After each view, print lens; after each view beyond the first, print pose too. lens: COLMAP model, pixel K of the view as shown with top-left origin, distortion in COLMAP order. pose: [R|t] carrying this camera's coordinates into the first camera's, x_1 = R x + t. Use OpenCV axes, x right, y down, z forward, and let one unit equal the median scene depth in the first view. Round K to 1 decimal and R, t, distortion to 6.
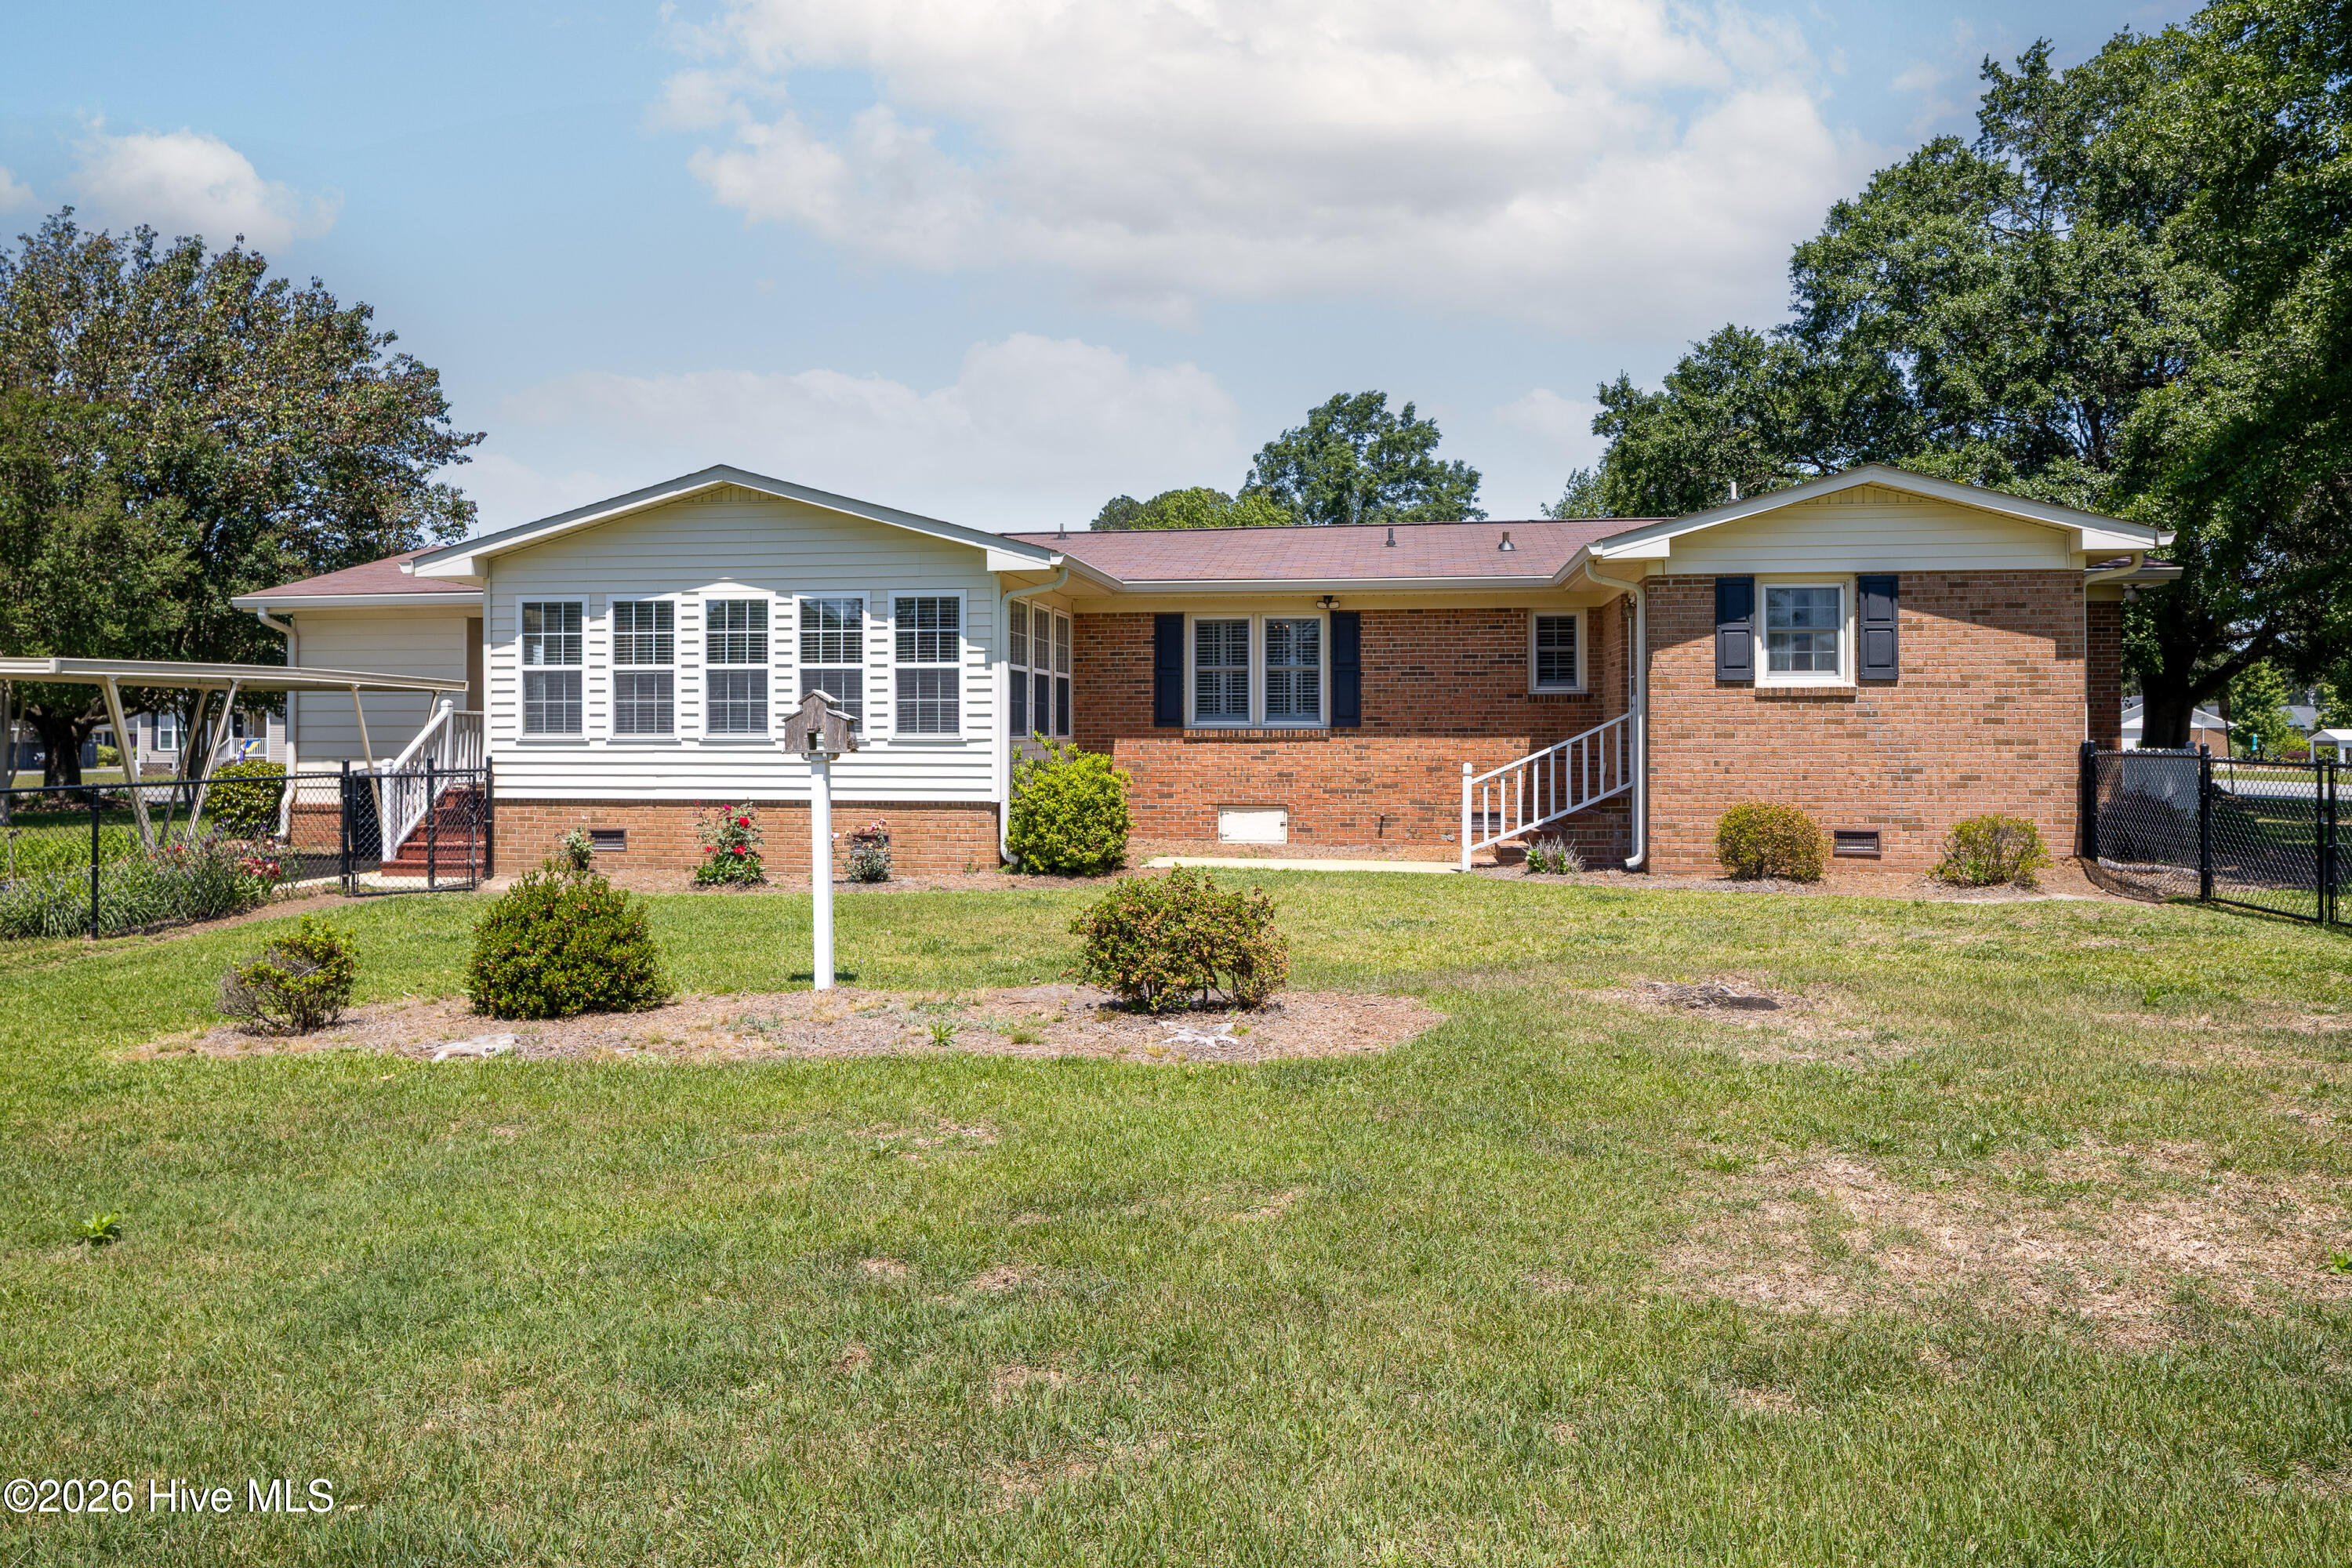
lens RADIAL K [[1608.5, 0, 1179.0], [0, 1608.5, 716.8], [0, 0, 1]] dist [-0.008098, 0.003575]
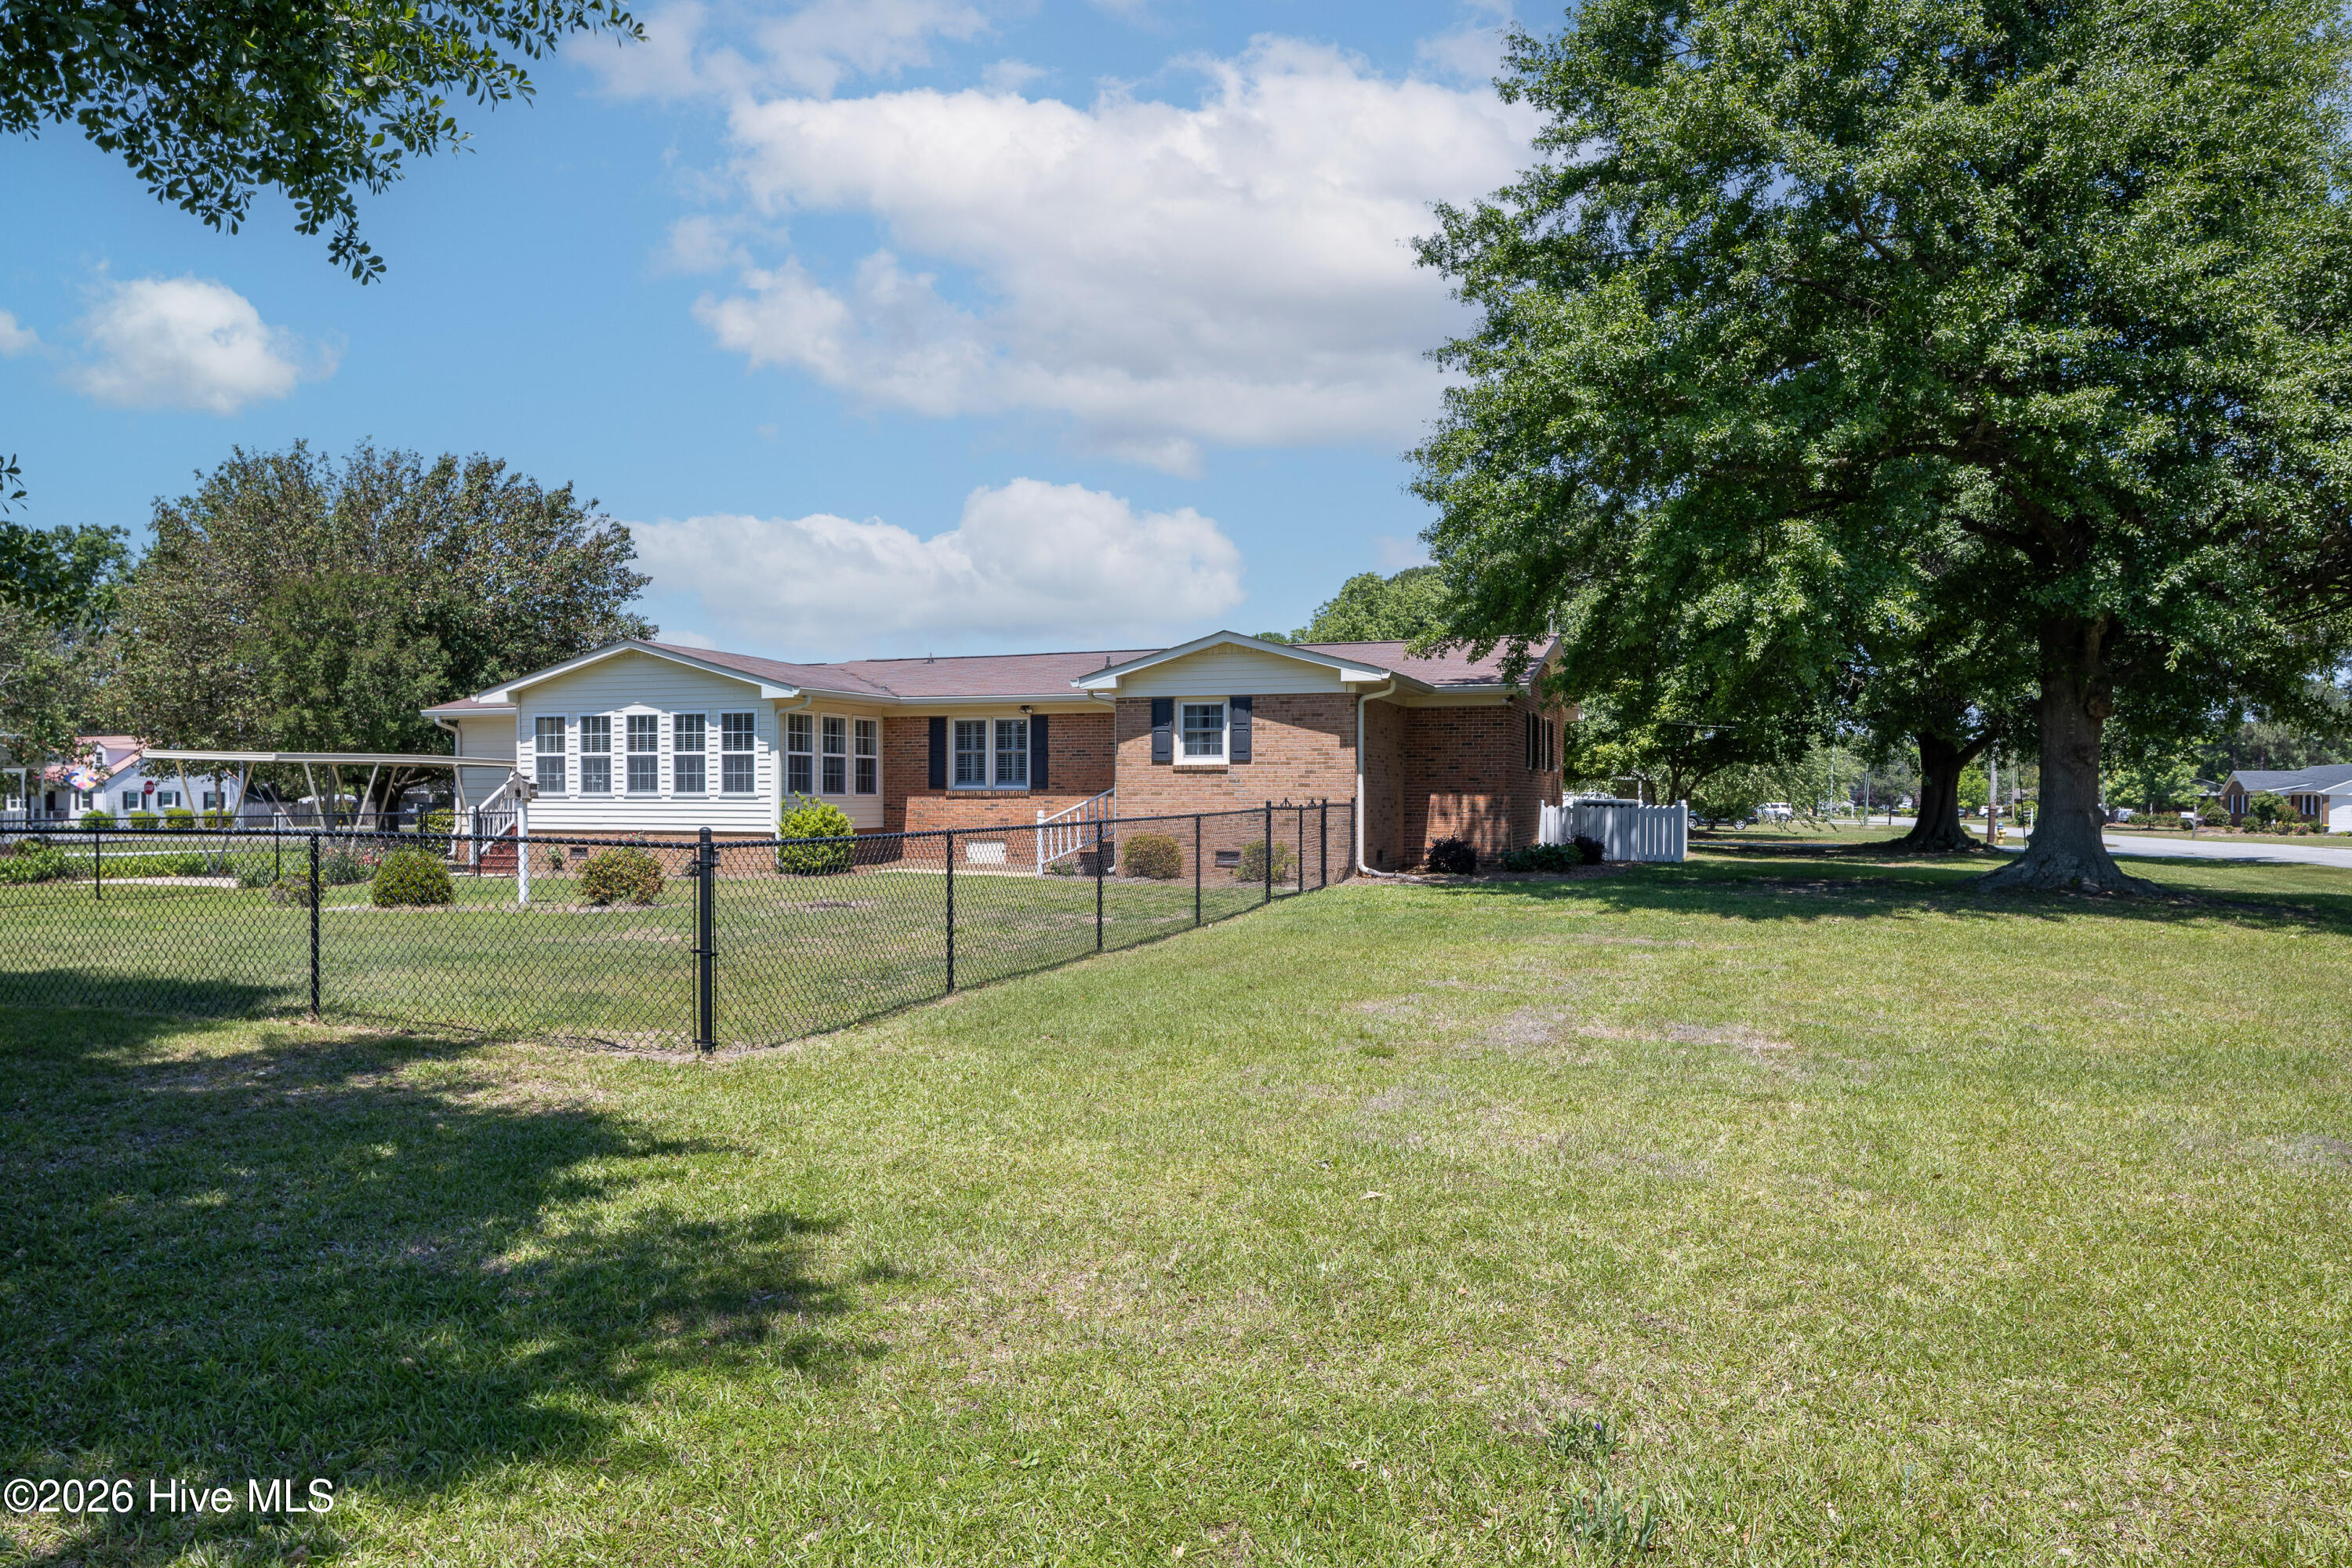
lens RADIAL K [[1608.5, 0, 1175.5], [0, 1608.5, 839.4], [0, 0, 1]] dist [-0.008098, 0.003575]
pose [[0.977242, 0.007868, -0.211979, 0.652681], [-0.000457, 0.999388, 0.034987, 0.000352], [0.212125, -0.034094, 0.976648, -0.571034]]
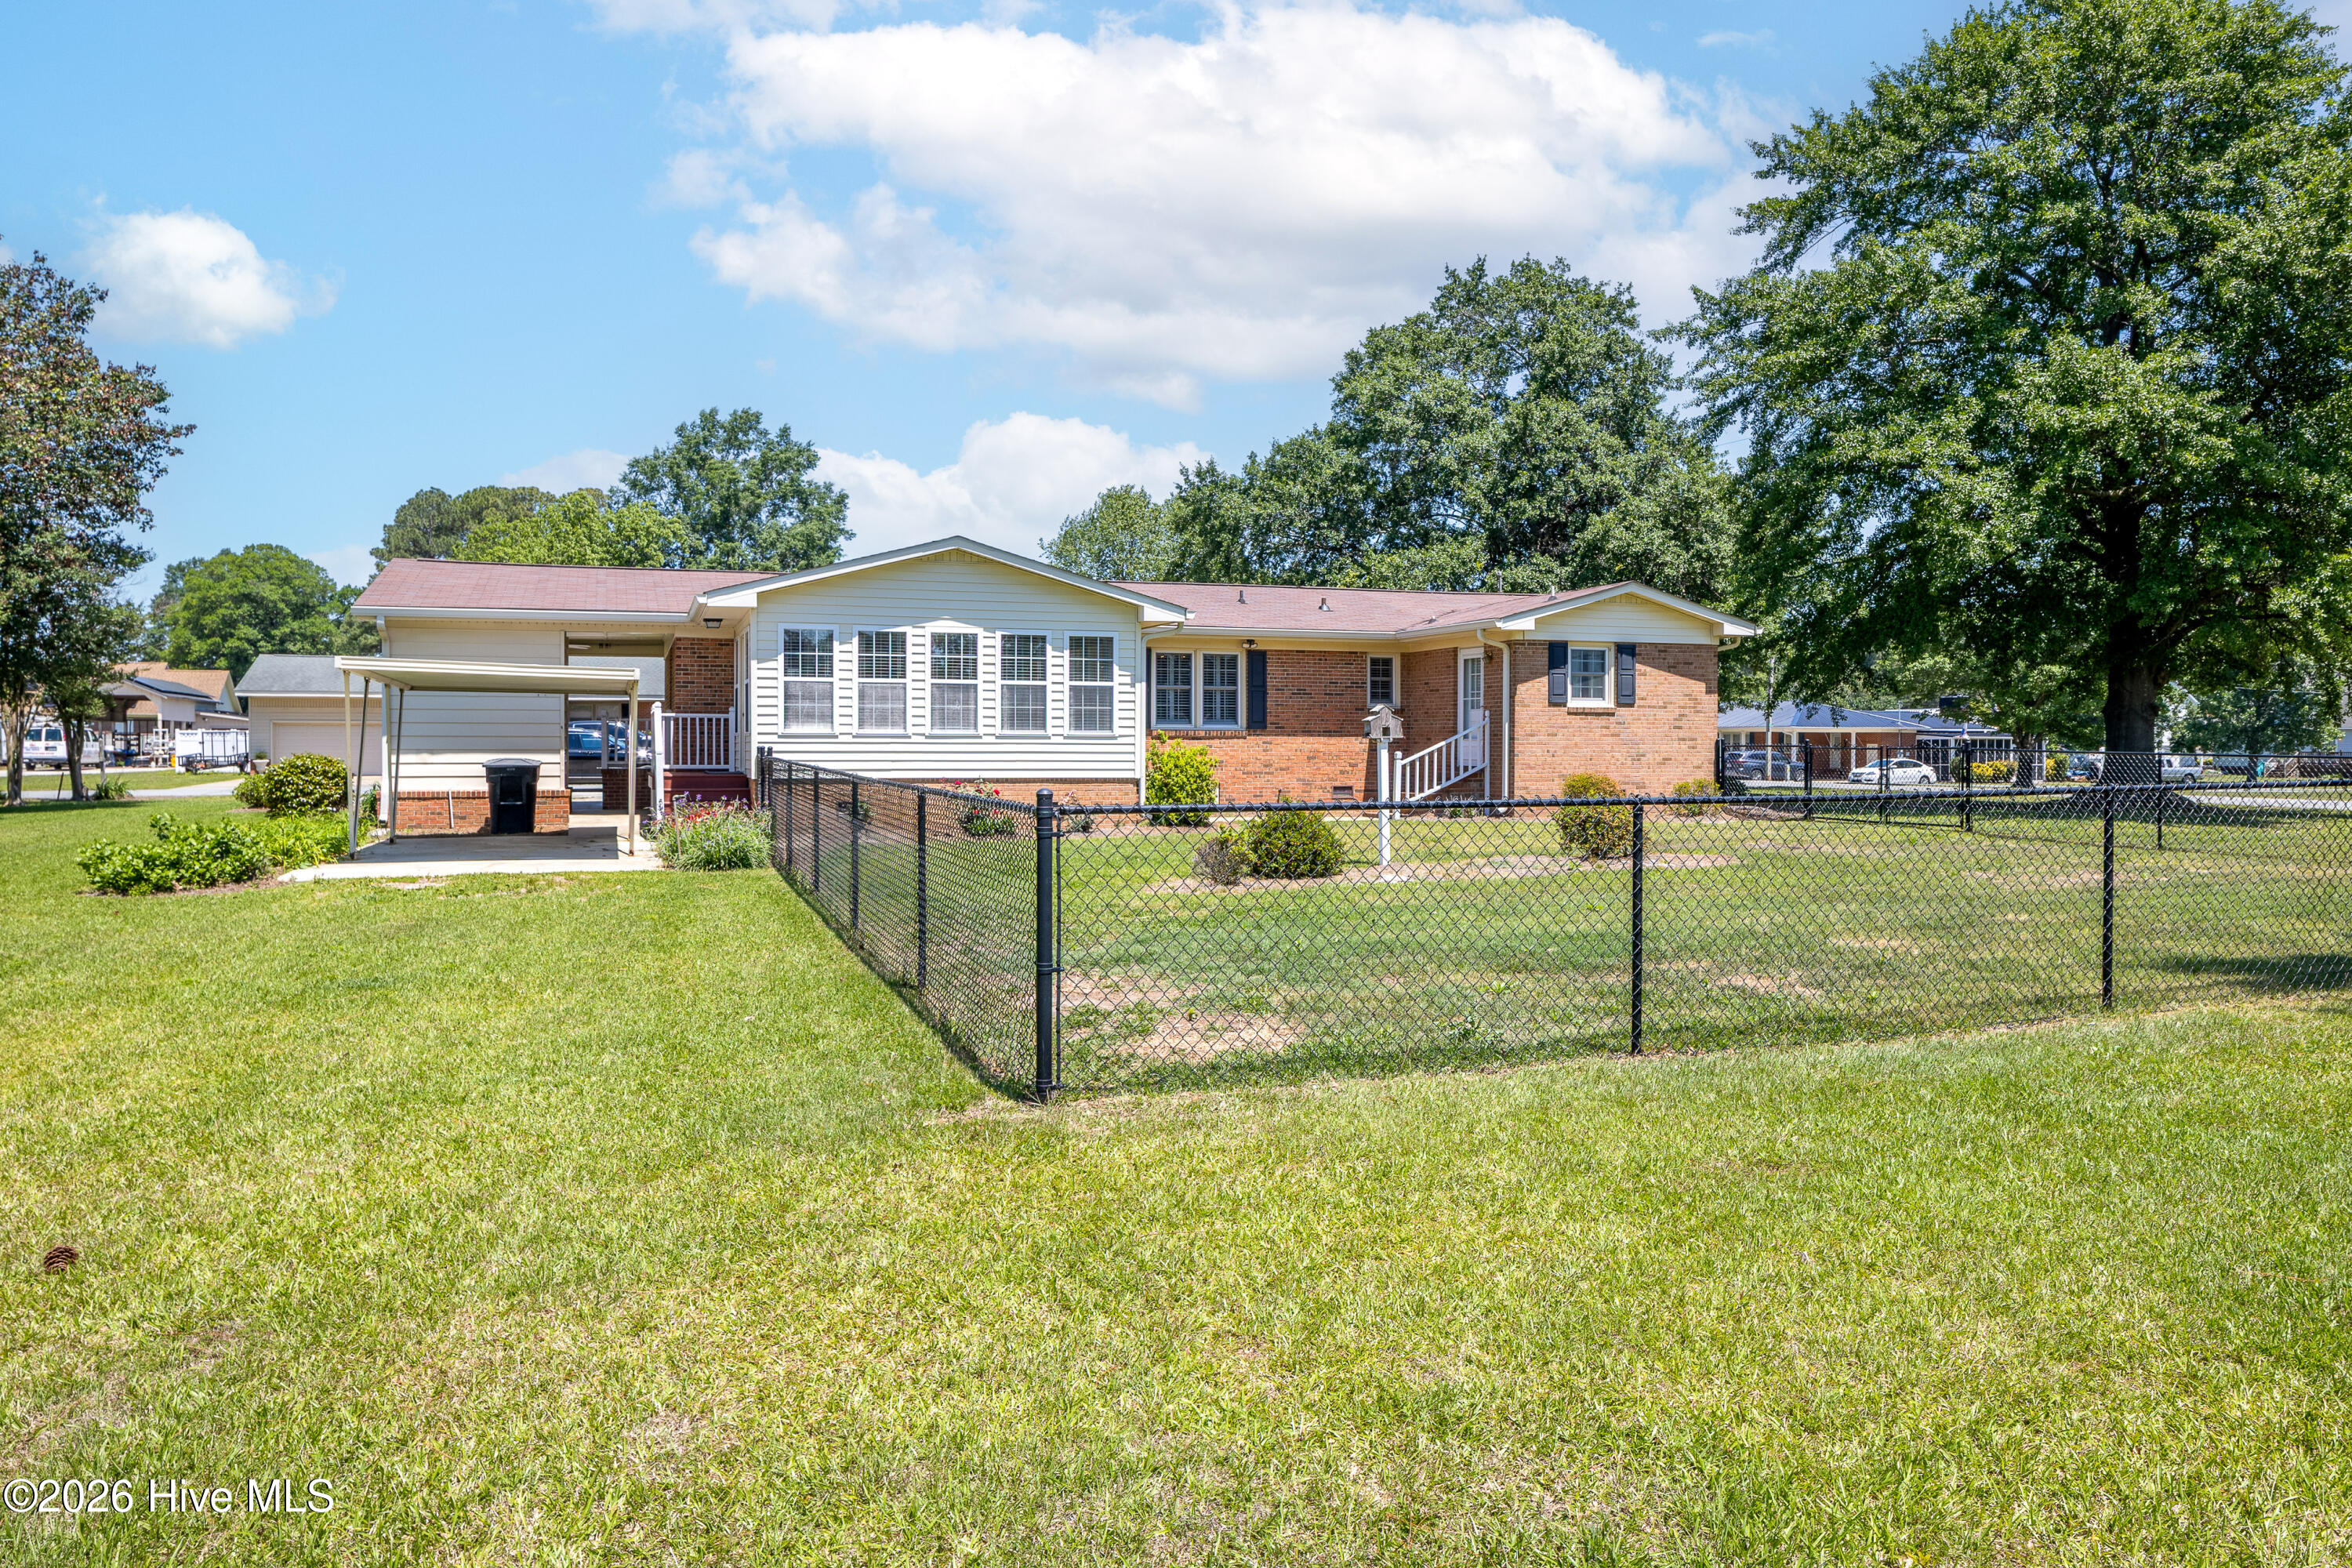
lens RADIAL K [[1608.5, 0, 1167.3], [0, 1608.5, 774.7], [0, 0, 1]] dist [-0.008098, 0.003575]
pose [[0.890912, -0.005798, 0.454139, -0.737035], [-0.007829, 0.999574, 0.028120, 0.008299], [-0.454108, -0.028608, 0.890487, -0.311487]]
